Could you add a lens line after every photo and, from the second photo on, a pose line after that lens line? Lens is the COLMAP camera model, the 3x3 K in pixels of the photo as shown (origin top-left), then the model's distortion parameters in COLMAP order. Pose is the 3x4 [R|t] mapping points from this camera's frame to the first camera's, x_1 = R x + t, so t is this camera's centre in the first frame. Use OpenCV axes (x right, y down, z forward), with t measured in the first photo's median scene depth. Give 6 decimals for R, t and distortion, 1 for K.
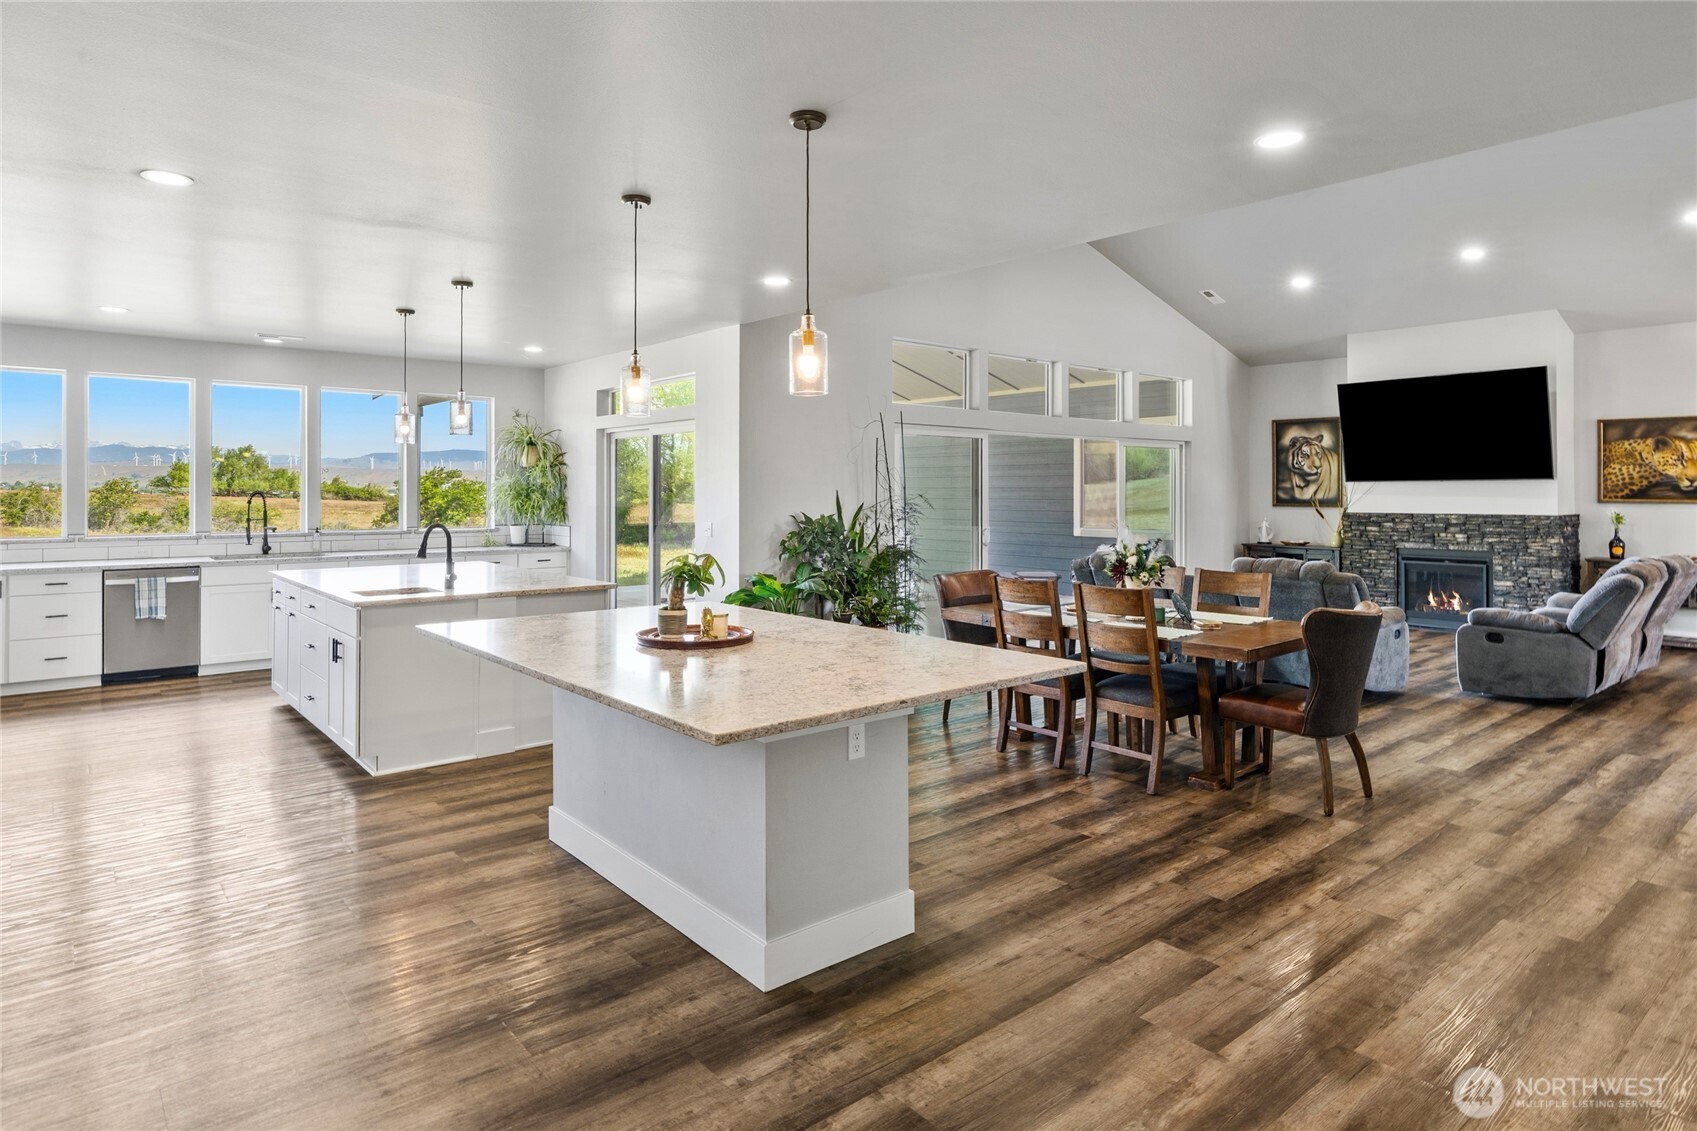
lens RADIAL K [[951.6, 0, 849.9], [0, 951.6, 485.3], [0, 0, 1]] dist [-0.005969, -0.000961]
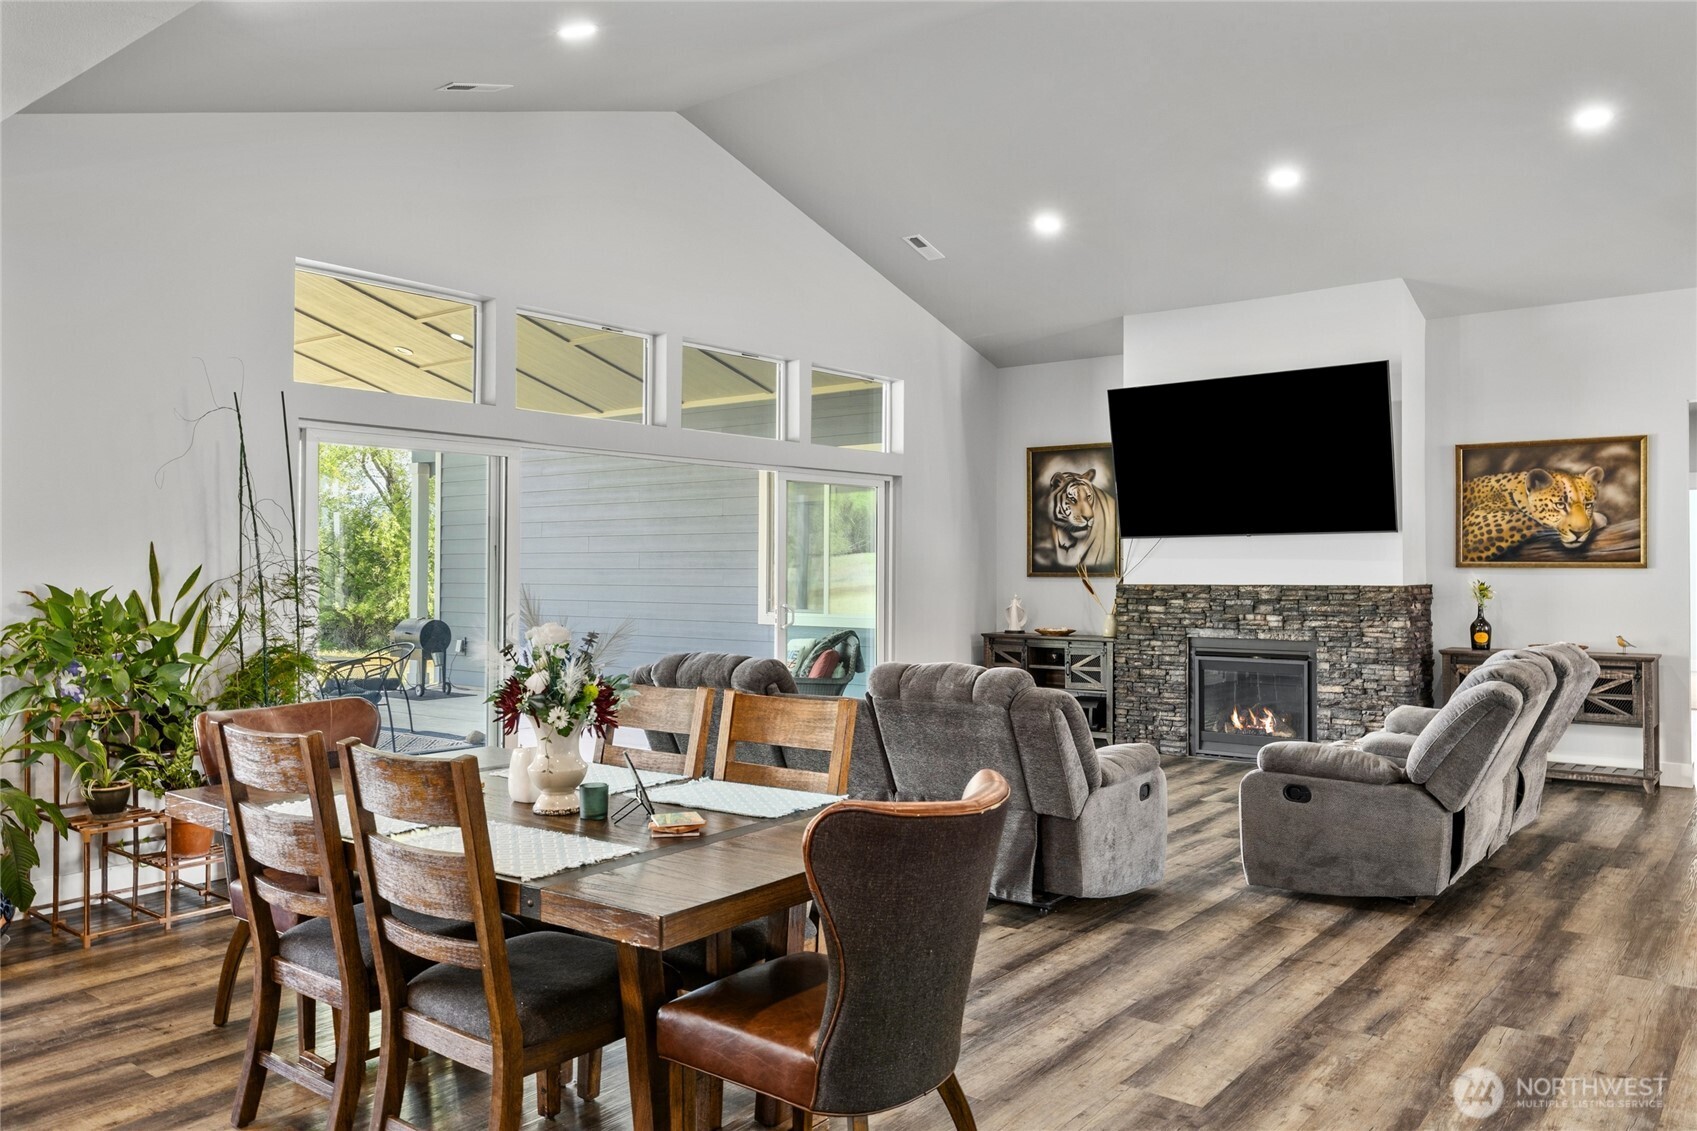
lens RADIAL K [[1244.9, 0, 848.5], [0, 1244.9, 565.5], [0, 0, 1]] dist [0.000234, -0.000935]
pose [[0.977578, -0.002248, 0.210560, 0.182021], [0.001131, 0.999985, 0.005425, 0.012226], [-0.210569, -0.005065, 0.977566, 0.227352]]
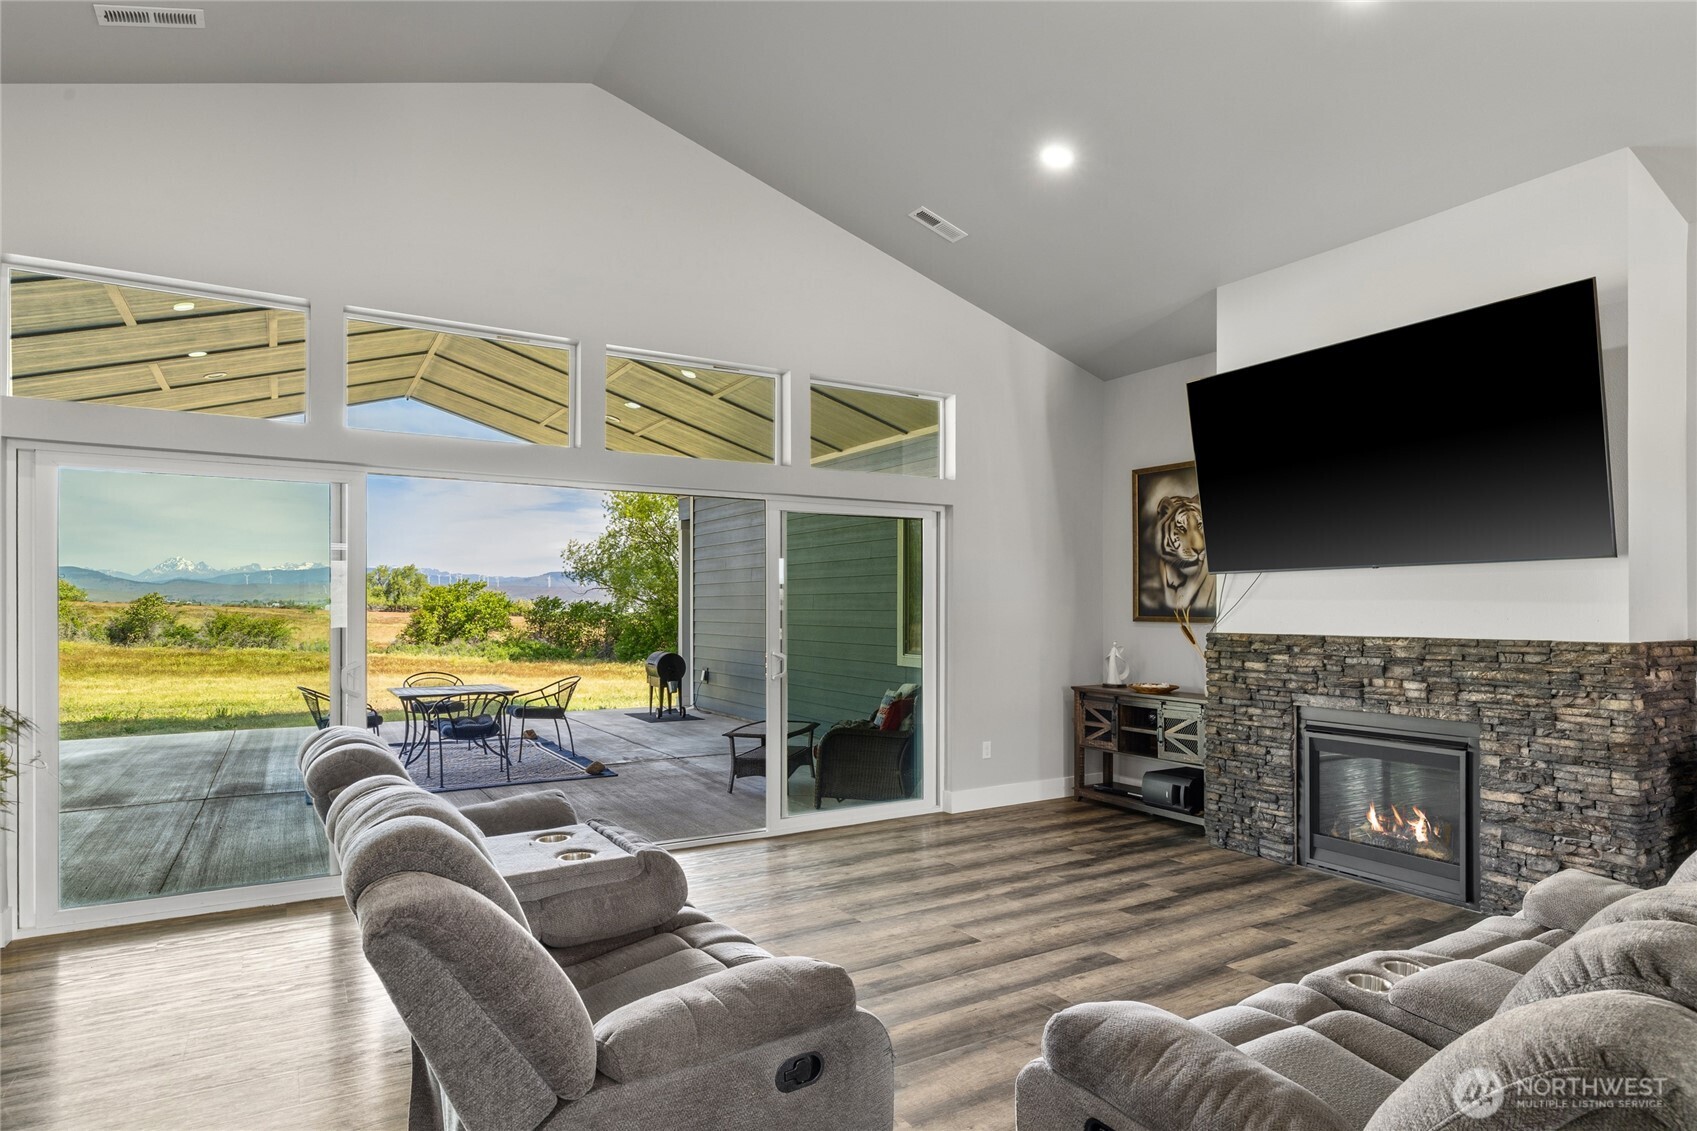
lens RADIAL K [[953.3, 0, 840.5], [0, 953.3, 609.2], [0, 0, 1]] dist [-0.001003, 0.000052]
pose [[0.989220, 0.001031, -0.146430, 0.468502], [0.000125, 0.999969, 0.007881, 0.013522], [0.146434, -0.007814, 0.989190, 0.539820]]
